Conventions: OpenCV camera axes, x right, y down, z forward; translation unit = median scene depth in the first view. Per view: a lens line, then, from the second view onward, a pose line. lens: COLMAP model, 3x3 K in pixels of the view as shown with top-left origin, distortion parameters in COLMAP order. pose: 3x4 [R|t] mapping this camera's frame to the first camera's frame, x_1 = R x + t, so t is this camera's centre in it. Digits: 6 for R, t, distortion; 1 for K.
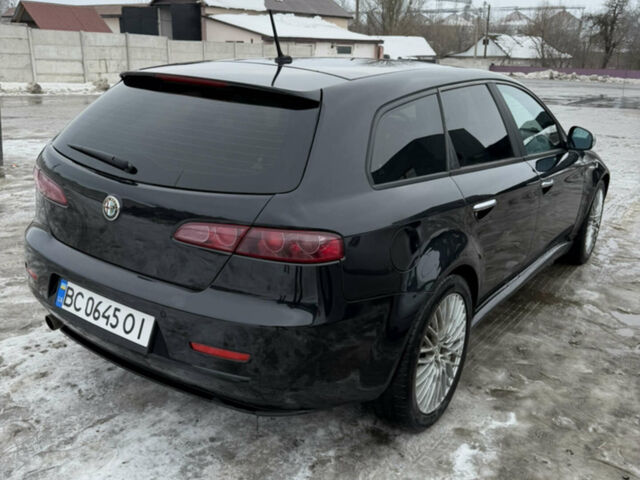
lens RADIAL K [[601.7, 0, 320.0], [0, 601.7, 240.0], [0, 0, 1]] dist [0.146165, -0.303147]
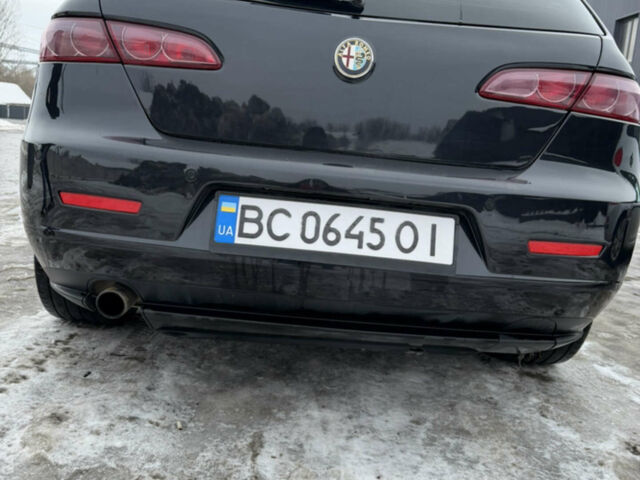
lens RADIAL K [[601.7, 0, 320.0], [0, 601.7, 240.0], [0, 0, 1]] dist [0.146165, -0.303147]
pose [[0.803145, -0.073095, 0.591283, -0.699915], [0.126814, 0.990676, -0.049784, 0.147712], [-0.582131, 0.114966, 0.804926, 0.502595]]
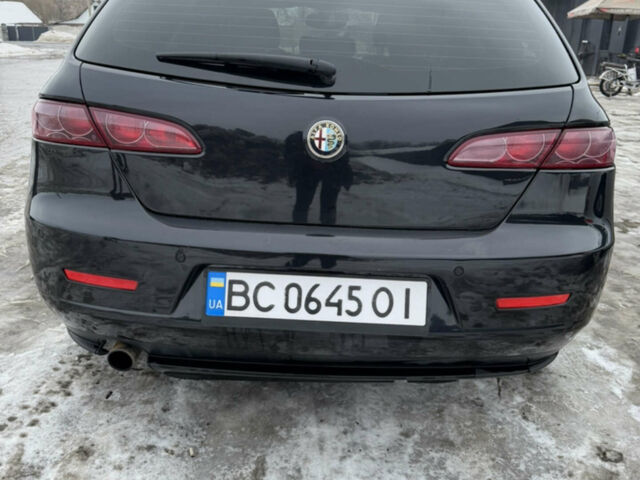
lens RADIAL K [[601.7, 0, 320.0], [0, 601.7, 240.0], [0, 0, 1]] dist [0.146165, -0.303147]
pose [[0.818549, -0.195101, 0.540290, -0.669472], [0.171910, 0.980649, 0.093671, -0.007118], [-0.548111, 0.016207, 0.836249, 0.430156]]
